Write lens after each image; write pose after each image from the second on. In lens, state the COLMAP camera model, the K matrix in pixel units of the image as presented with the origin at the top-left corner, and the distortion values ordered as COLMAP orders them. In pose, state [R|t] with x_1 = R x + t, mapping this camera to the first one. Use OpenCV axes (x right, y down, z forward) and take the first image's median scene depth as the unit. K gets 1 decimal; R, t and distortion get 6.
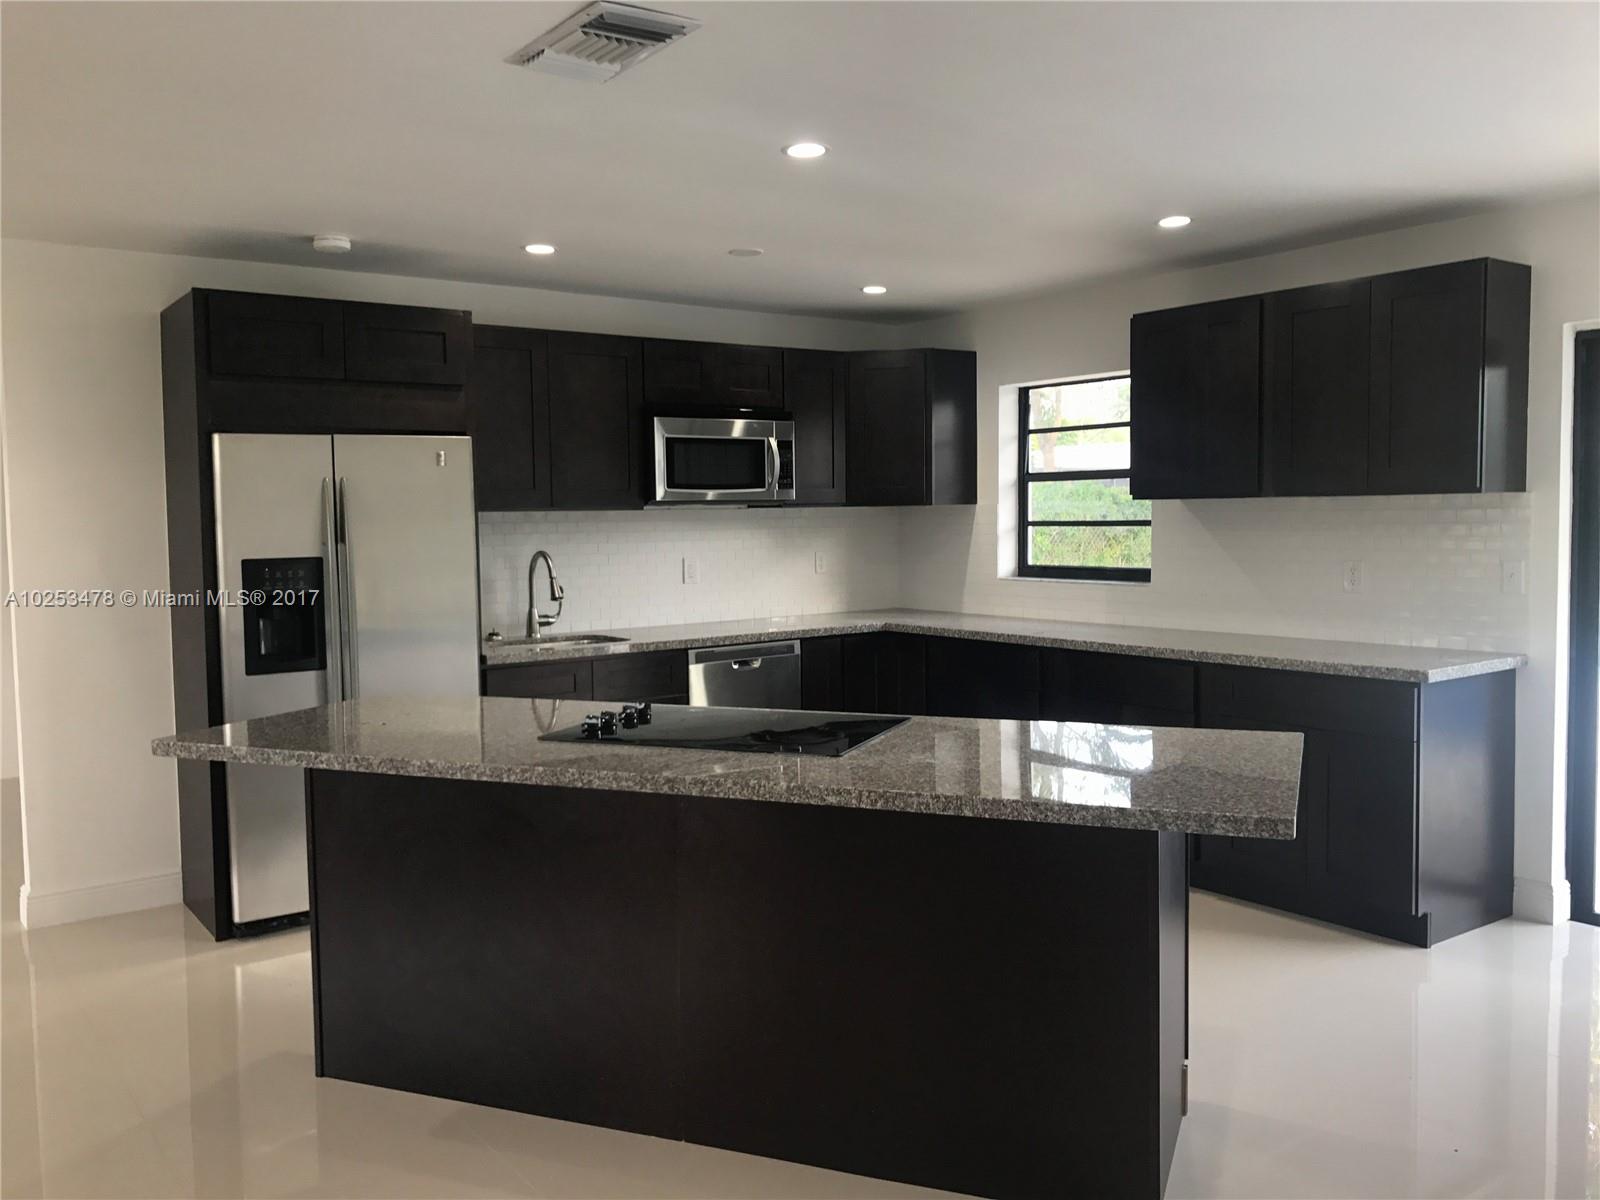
lens RADIAL K [[1314.1, 0, 773.0], [0, 1314.1, 596.2], [0, 0, 1]] dist [0.050103, -0.006909]
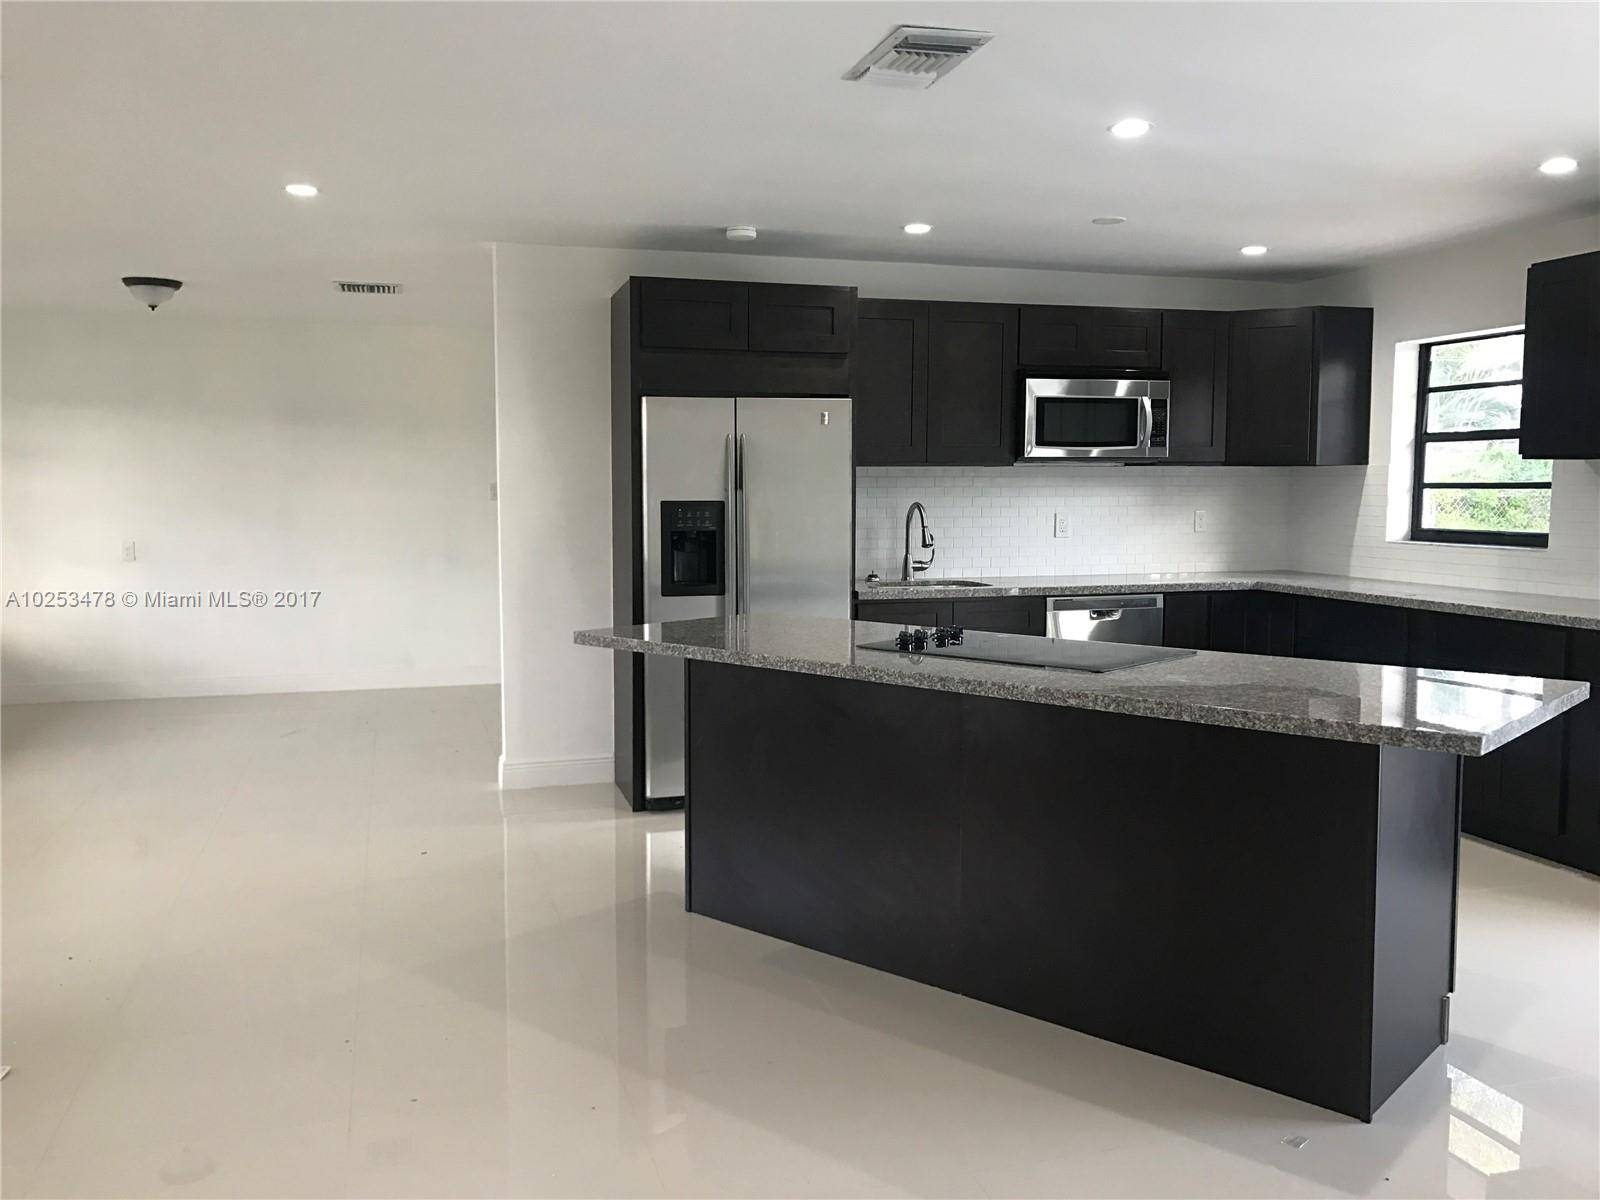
lens RADIAL K [[1312.1, 0, 800.0], [0, 1312.1, 600.0], [0, 0, 1]] dist [0.115468, -0.170031]
pose [[0.948274, 0.043717, -0.314428, 0.089915], [-0.035894, 0.998886, 0.030631, 0.018806], [0.315417, -0.017761, 0.948787, -0.092014]]
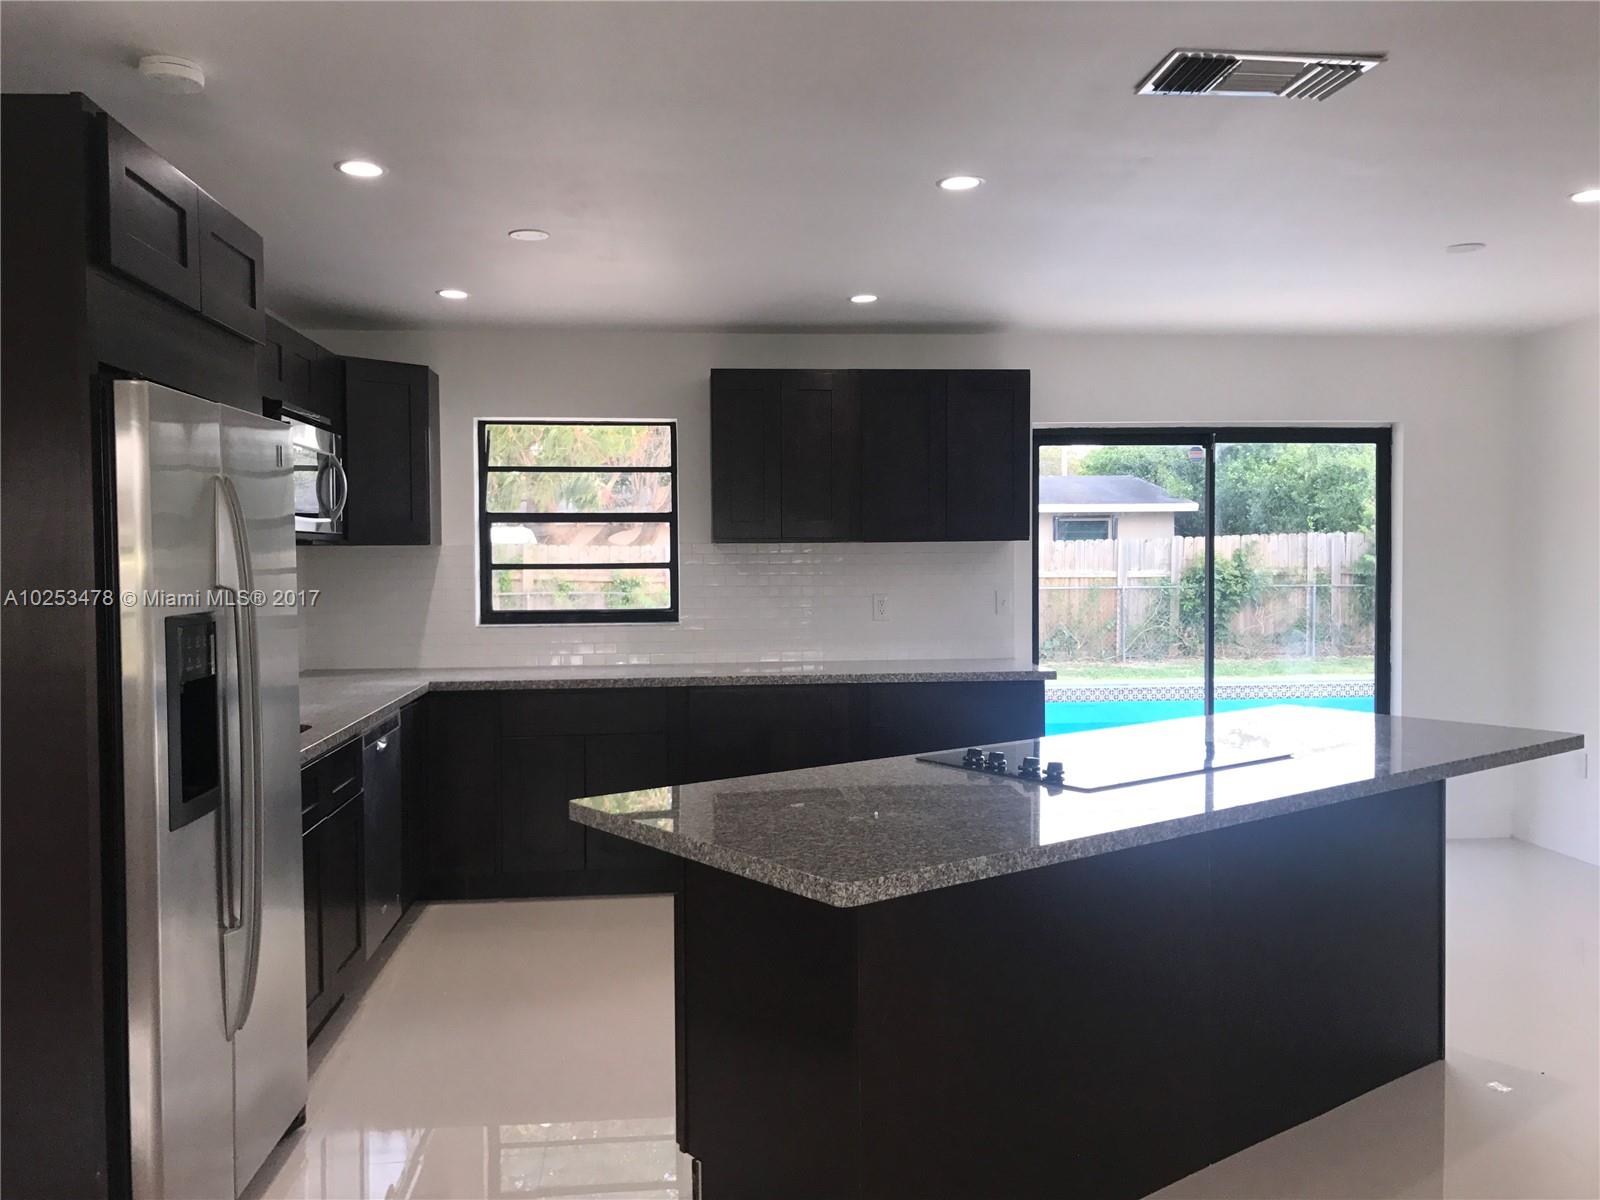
lens RADIAL K [[1314.1, 0, 773.0], [0, 1314.1, 596.2], [0, 0, 1]] dist [0.050103, -0.006909]
pose [[0.514313, -0.014888, 0.857474, -0.635674], [0.055377, 0.998339, -0.015882, -0.010686], [-0.855813, 0.055652, 0.514283, 0.441187]]
